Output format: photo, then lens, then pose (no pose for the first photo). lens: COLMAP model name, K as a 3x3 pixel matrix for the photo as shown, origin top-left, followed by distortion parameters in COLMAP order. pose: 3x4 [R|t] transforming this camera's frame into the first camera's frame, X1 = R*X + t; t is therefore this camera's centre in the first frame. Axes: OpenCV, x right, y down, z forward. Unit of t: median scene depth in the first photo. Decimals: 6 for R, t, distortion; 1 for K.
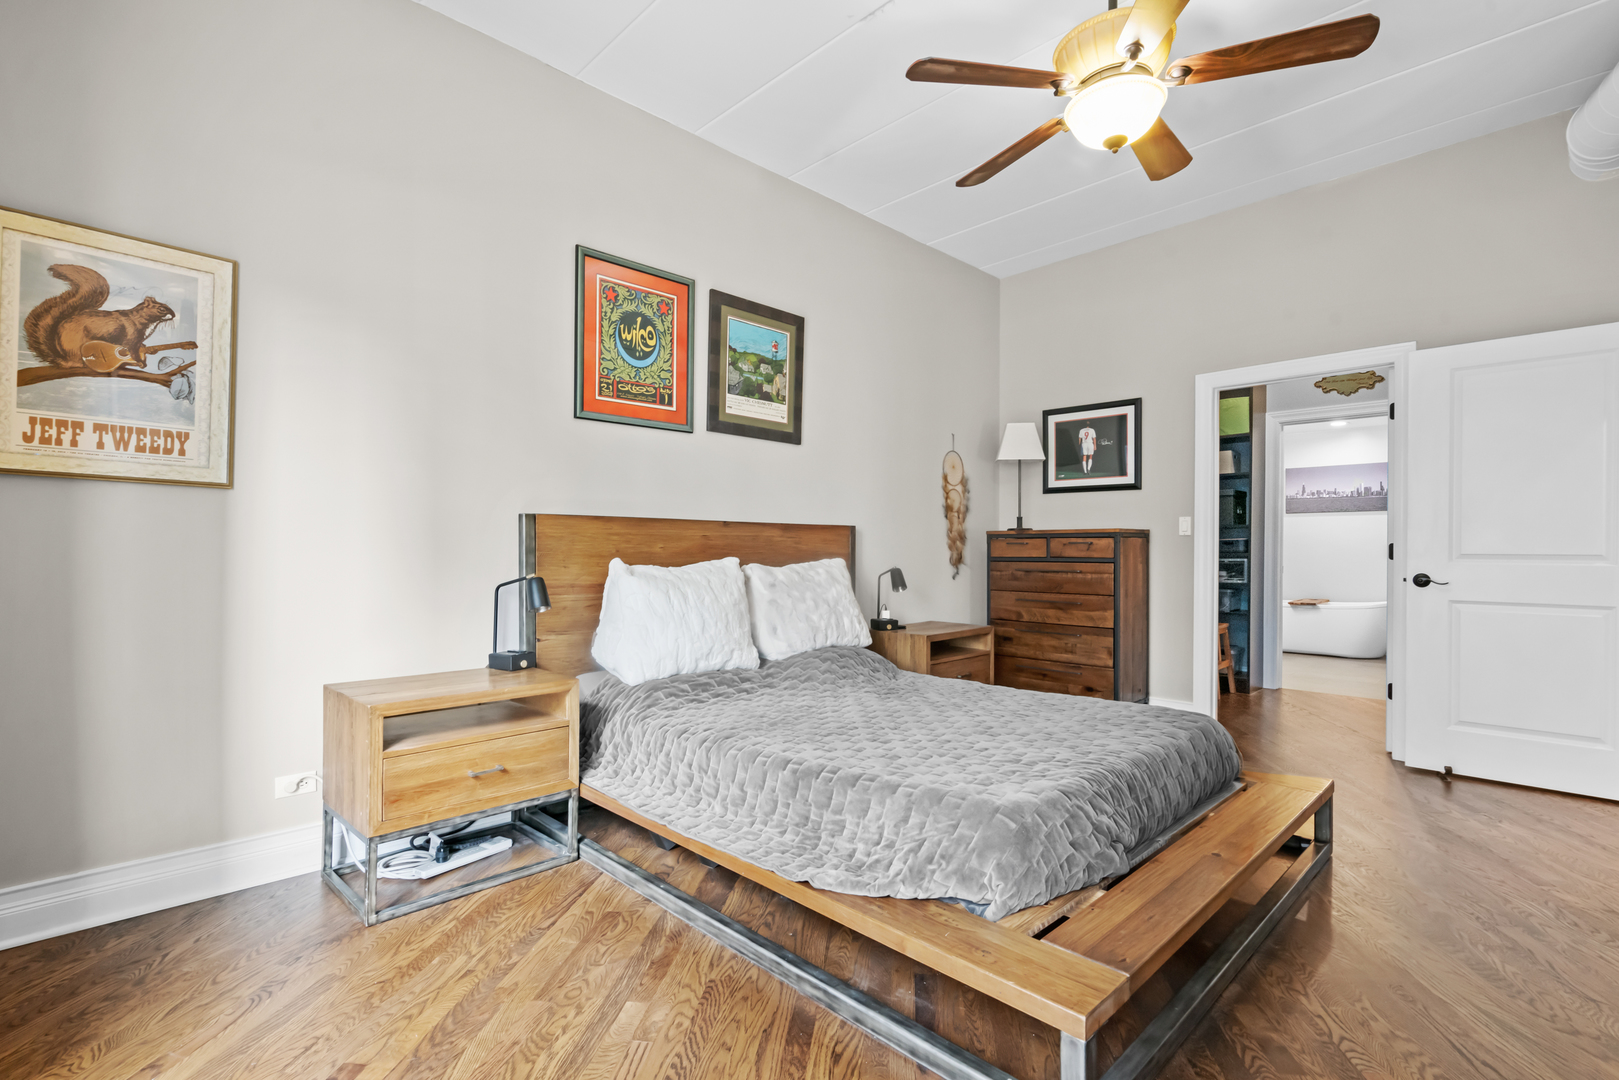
lens RADIAL K [[747.2, 0, 810.1], [0, 747.2, 555.1], [0, 0, 1]] dist [-0.008719, 0.003029]
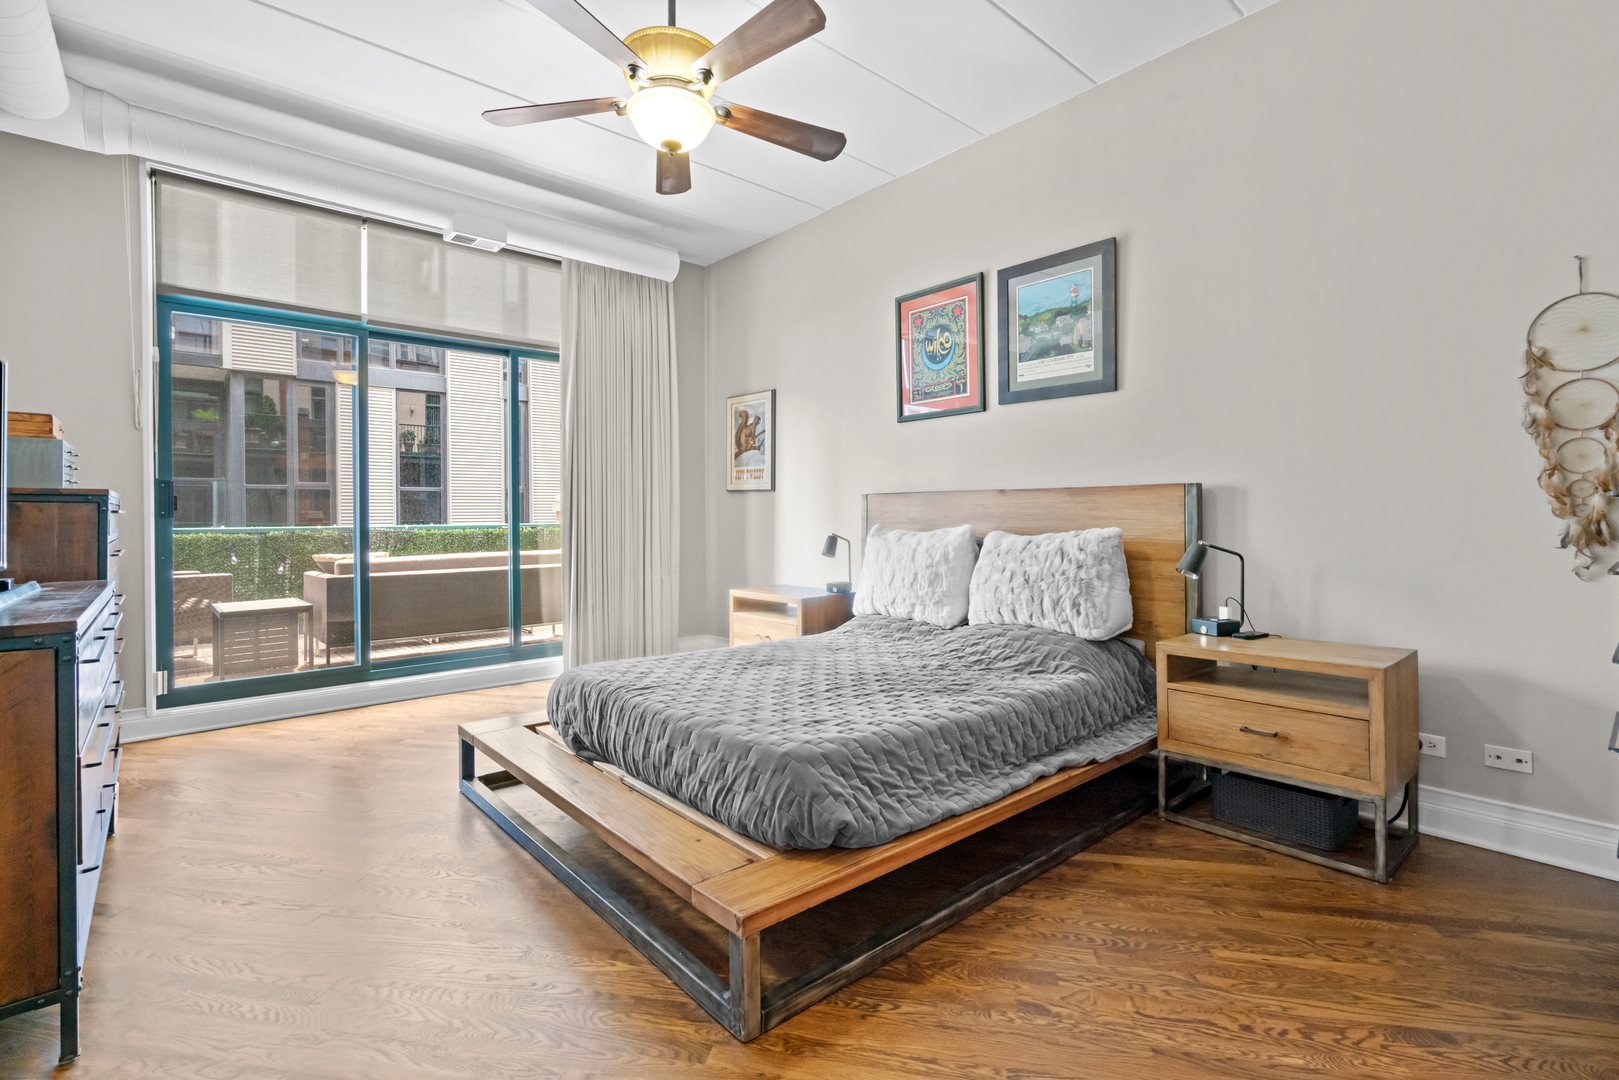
lens RADIAL K [[747.2, 0, 843.3], [0, 747.2, 520.4], [0, 0, 1]] dist [-0.008719, 0.003029]
pose [[-0.029260, -0.000645, -0.999572, 0.791819], [-0.005651, 0.999984, -0.000480, -0.001529], [0.999556, 0.005634, -0.029263, 0.695085]]
